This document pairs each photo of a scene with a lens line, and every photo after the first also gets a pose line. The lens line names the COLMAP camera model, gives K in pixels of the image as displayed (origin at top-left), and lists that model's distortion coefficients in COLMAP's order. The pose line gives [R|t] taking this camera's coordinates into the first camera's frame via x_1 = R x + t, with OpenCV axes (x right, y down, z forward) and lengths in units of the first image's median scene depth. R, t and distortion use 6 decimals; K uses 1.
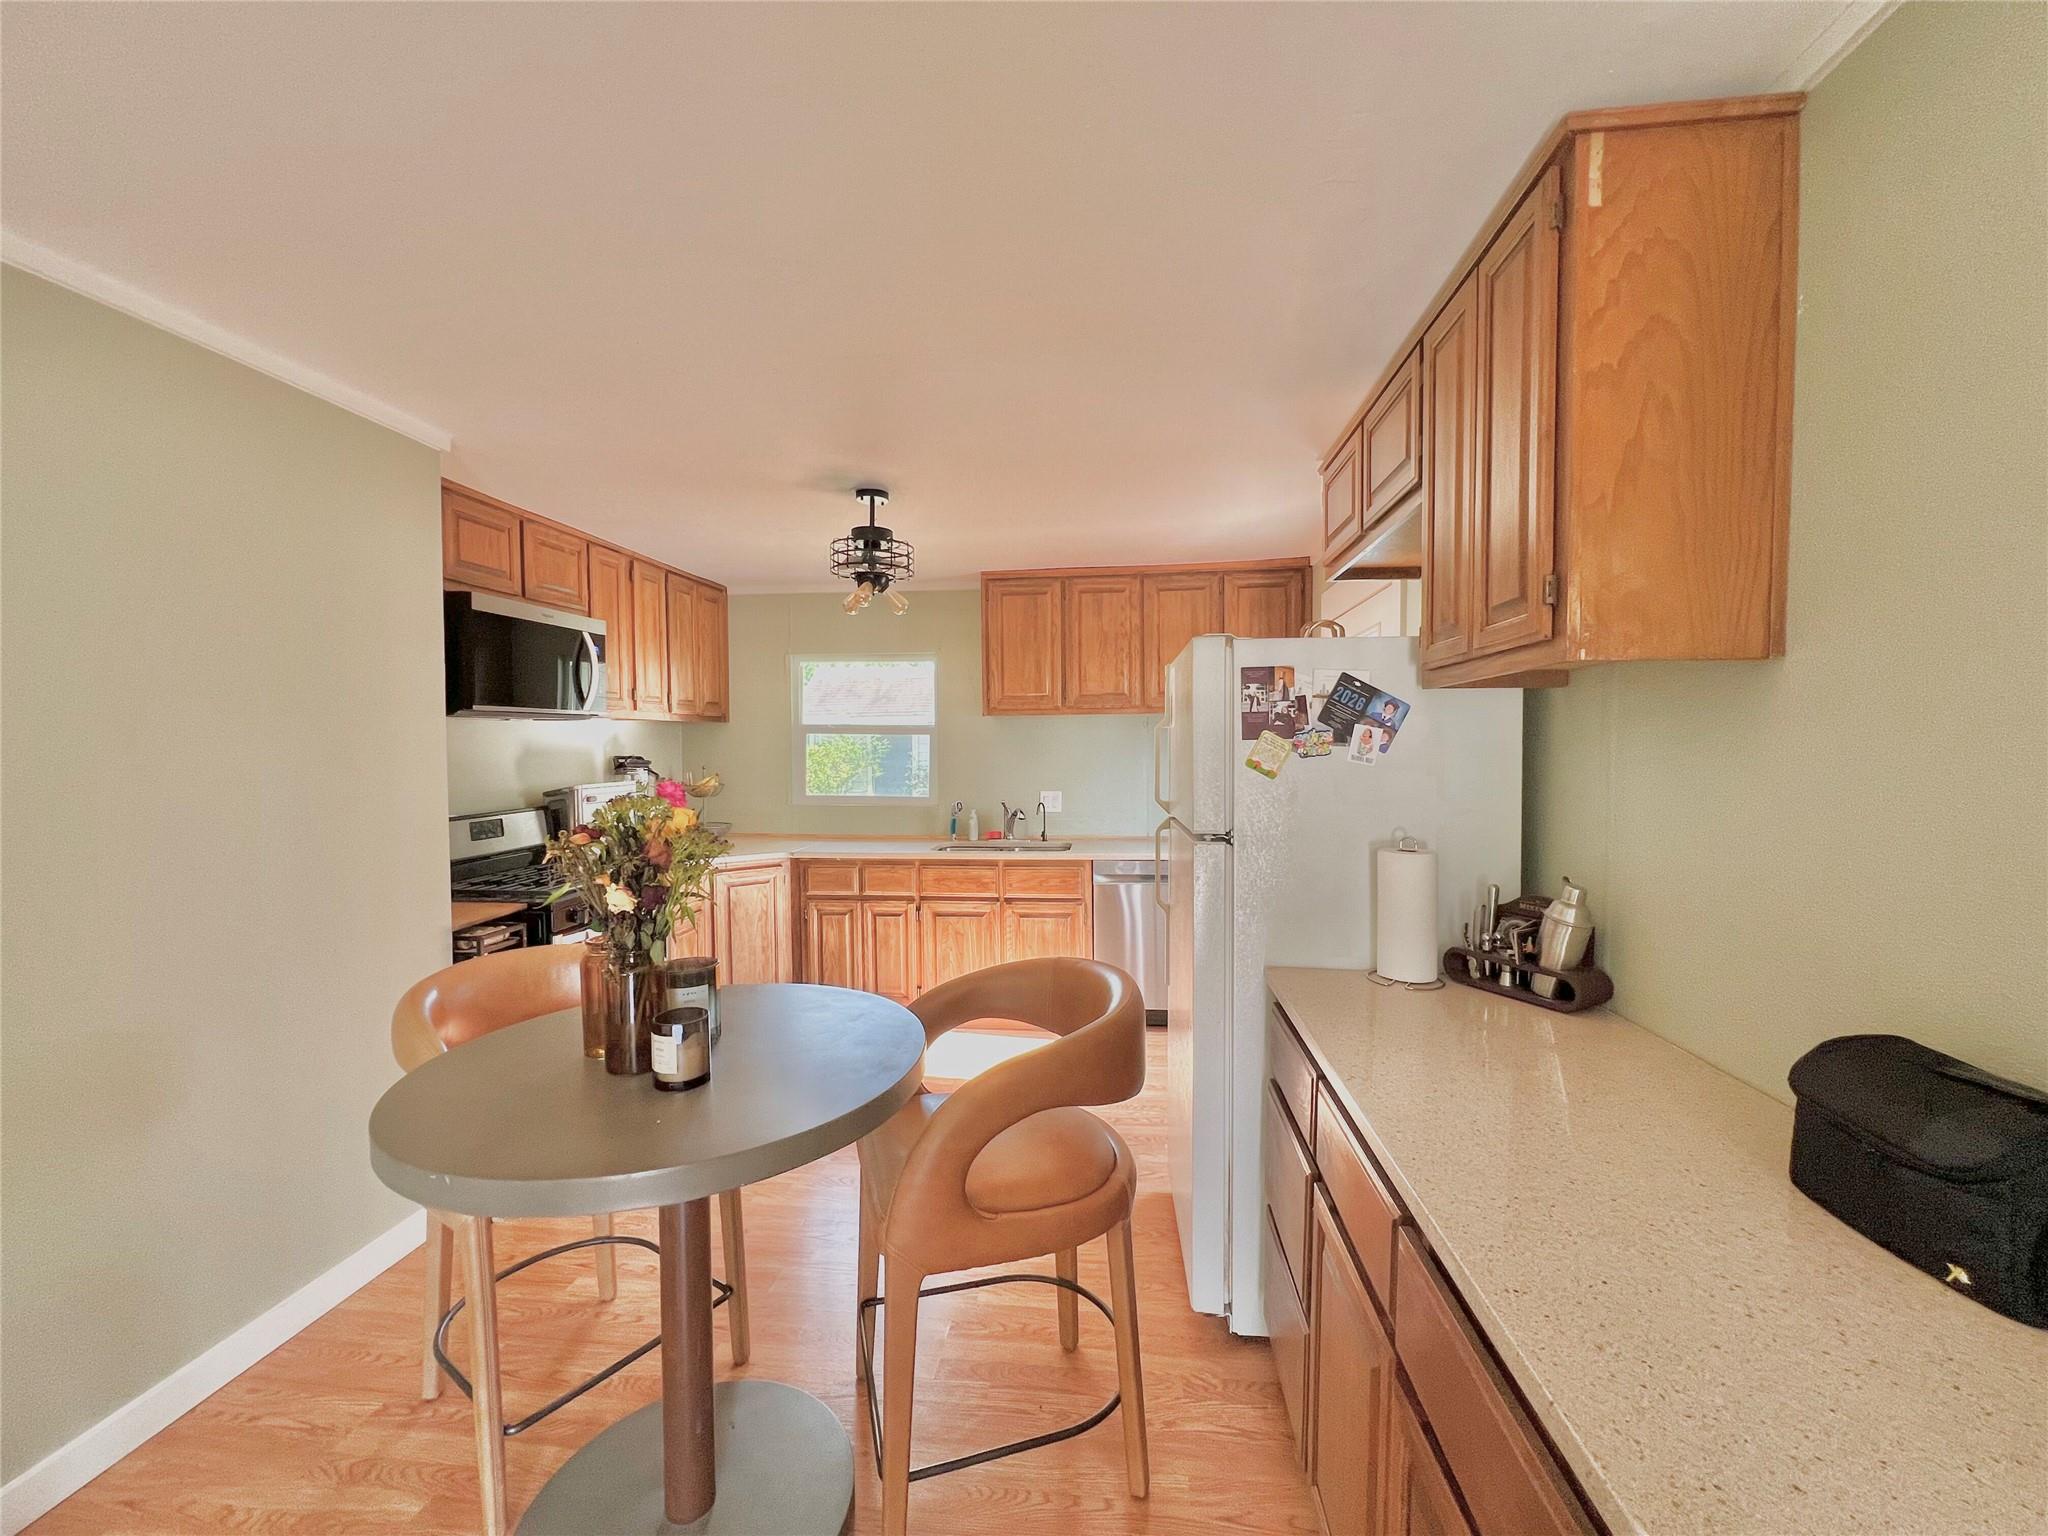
lens RADIAL K [[821.7, 0, 1032.6], [0, 821.7, 771.9], [0, 0, 1]] dist [0.000539, 0.000093]
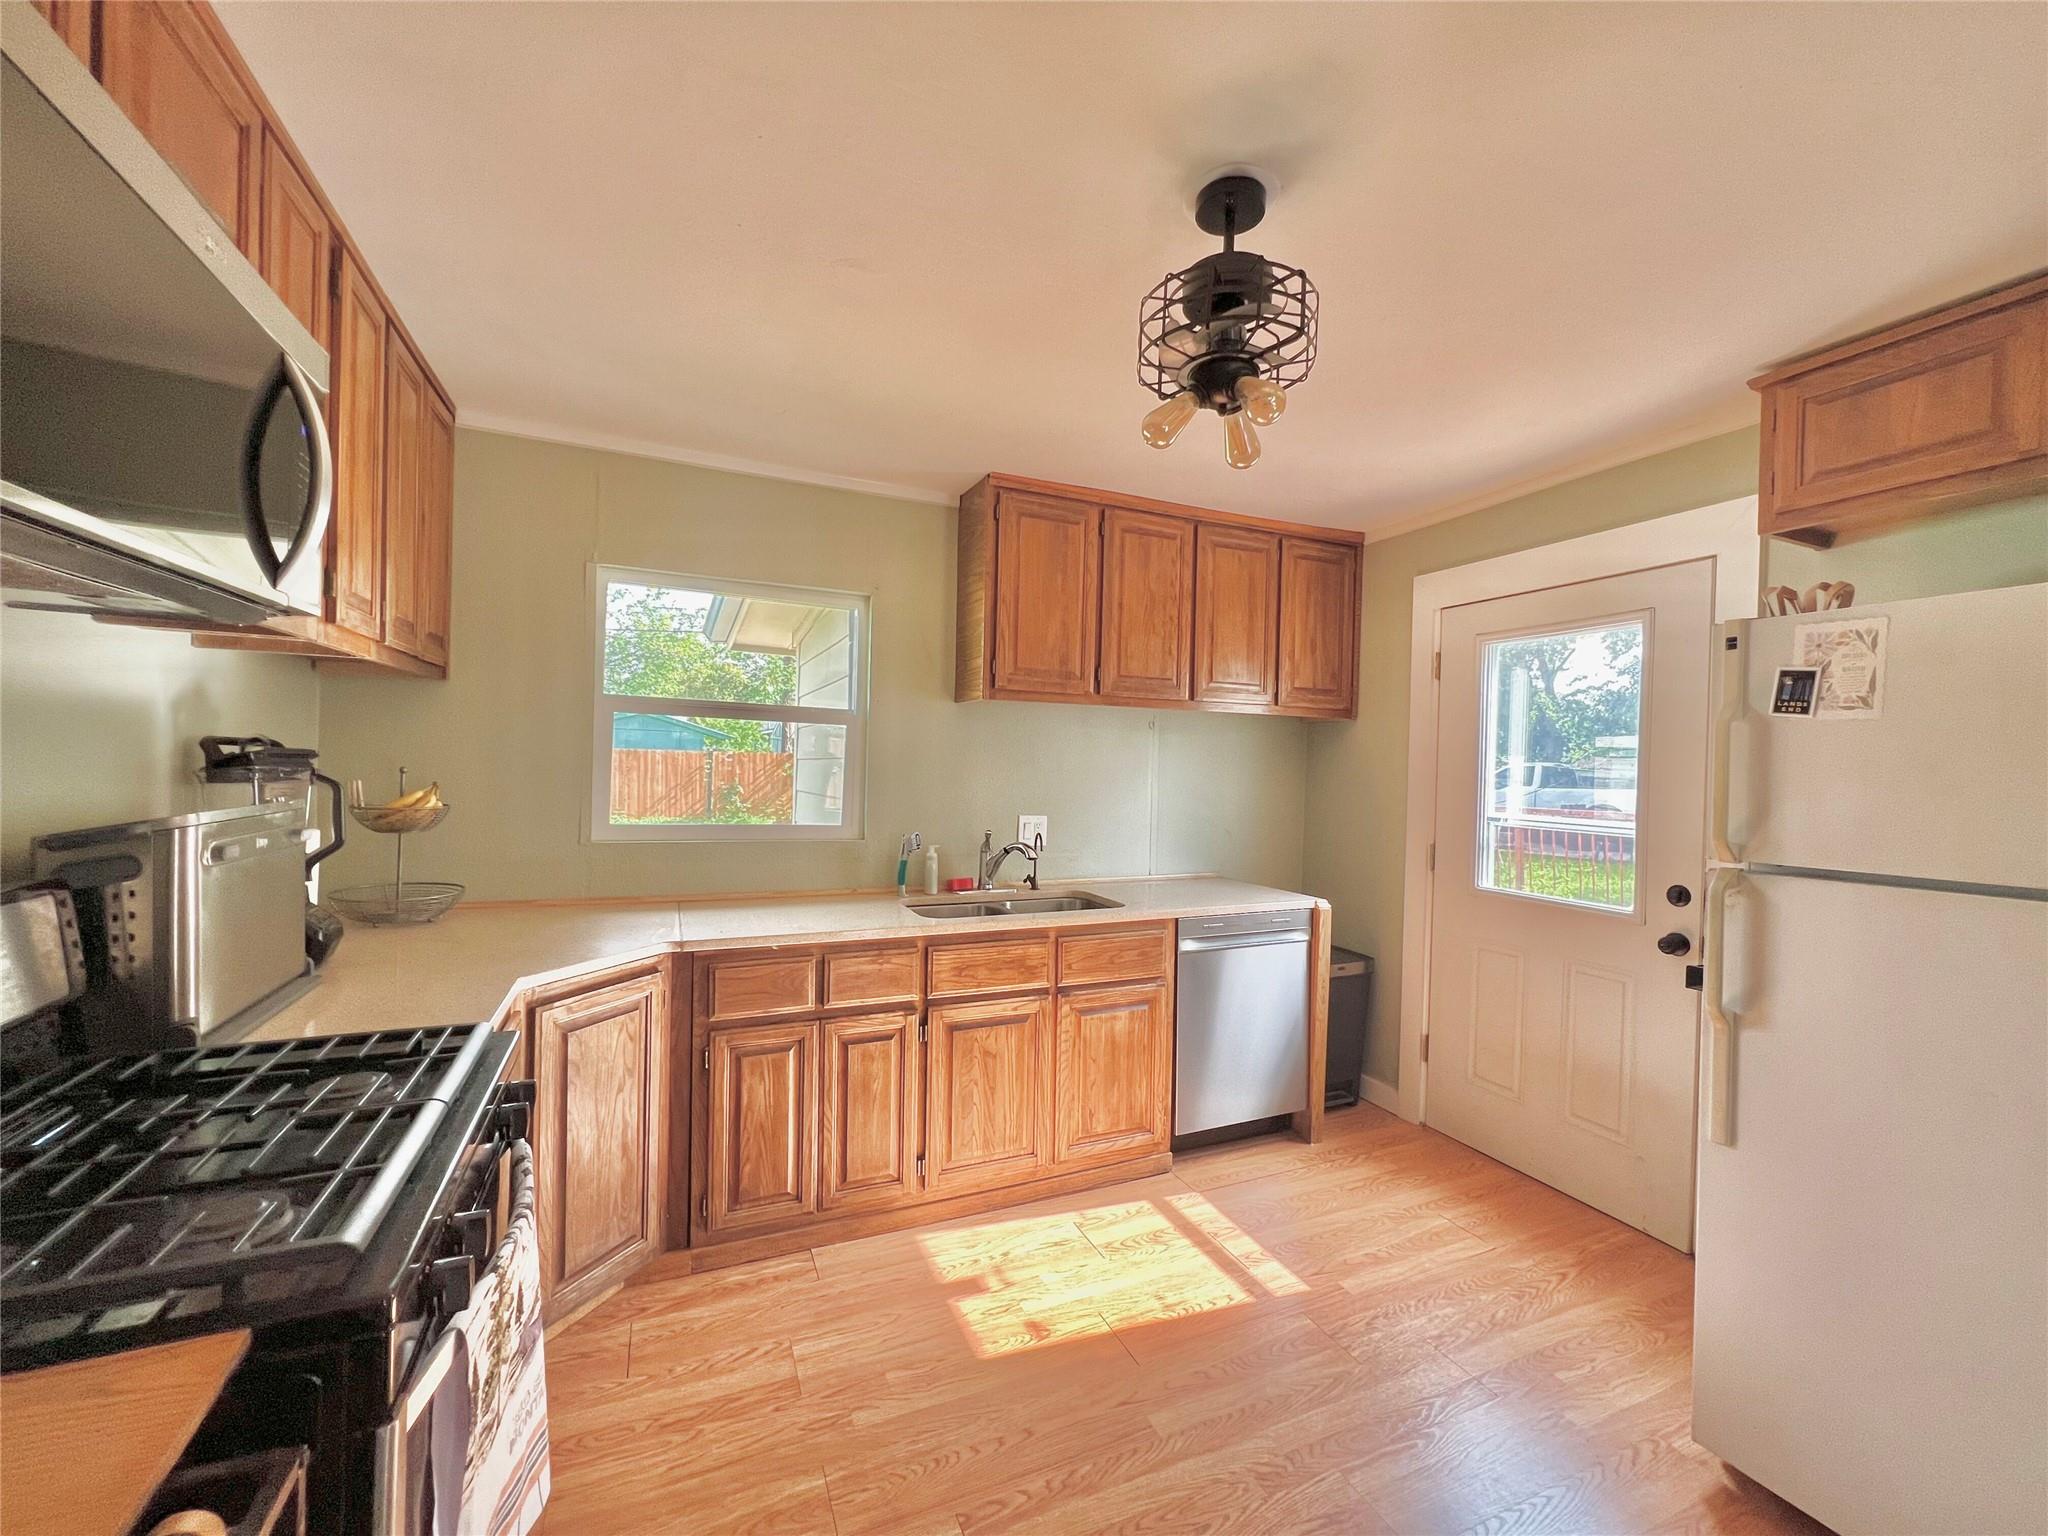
lens RADIAL K [[821.7, 0, 1034.2], [0, 821.7, 775.1], [0, 0, 1]] dist [0.000539, 0.000093]
pose [[0.861978, 0.018196, 0.506620, -0.366606], [-0.011721, 0.999804, -0.015967, 0.000535], [-0.506811, 0.007825, 0.862022, 0.456056]]
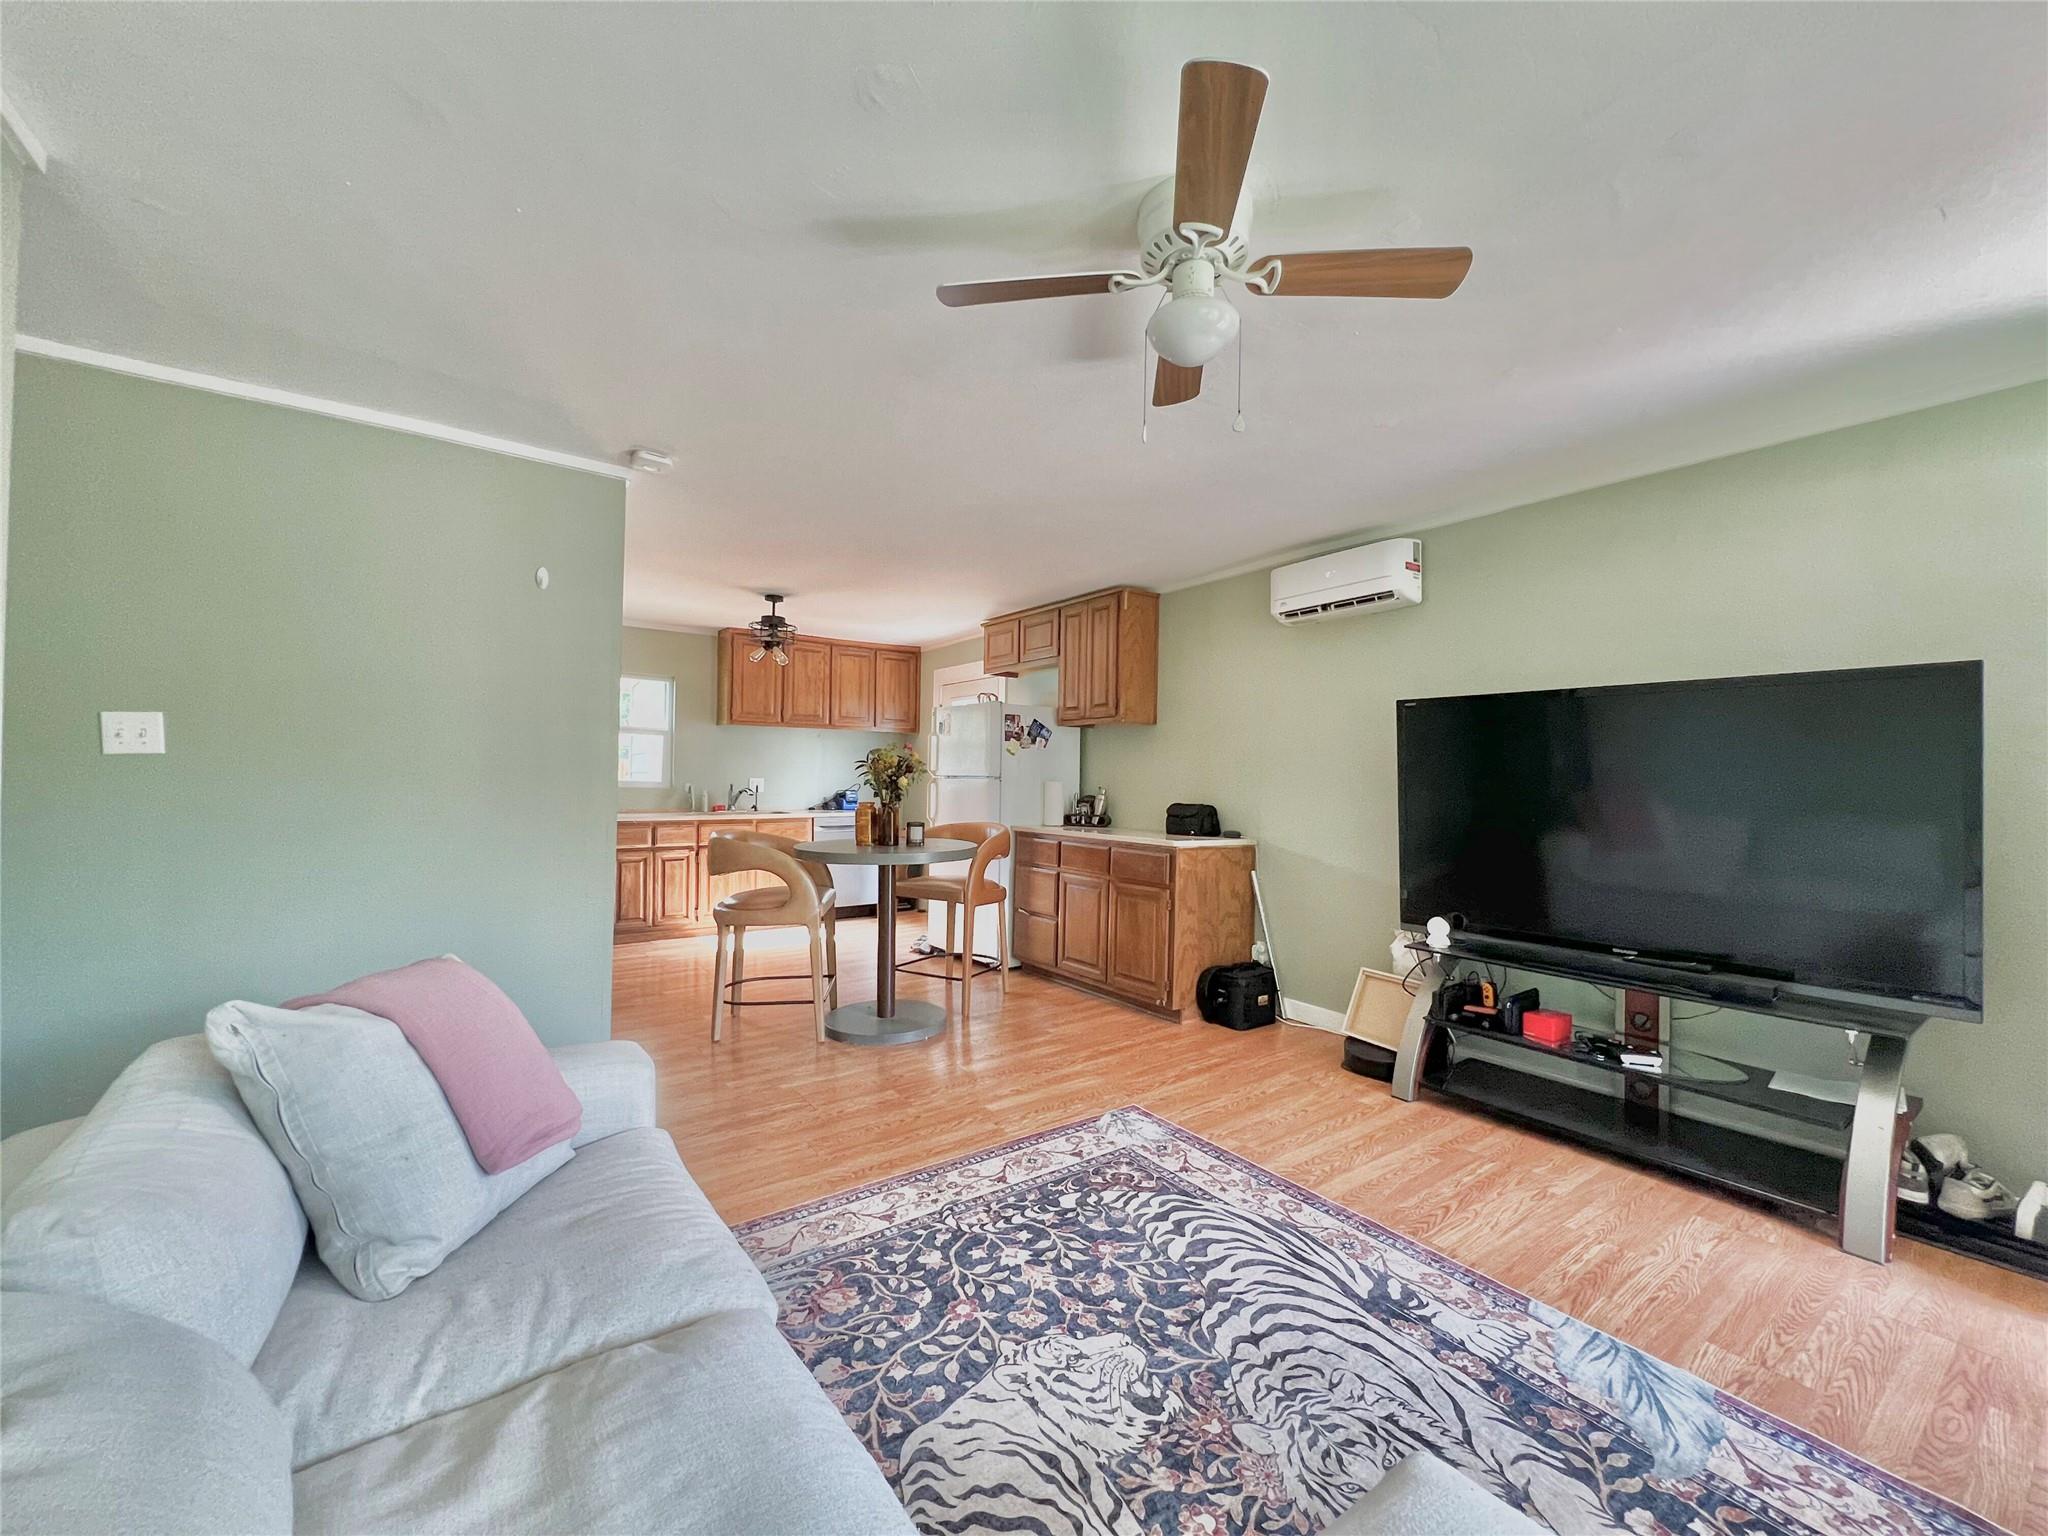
lens RADIAL K [[821.7, 0, 1029.6], [0, 821.7, 772.5], [0, 0, 1]] dist [-0.000586, 0.000030]
pose [[0.745183, 0.020306, 0.666550, -0.669096], [0.000383, 0.999523, -0.030878, 0.066516], [-0.666860, 0.023265, 0.744820, -0.477458]]
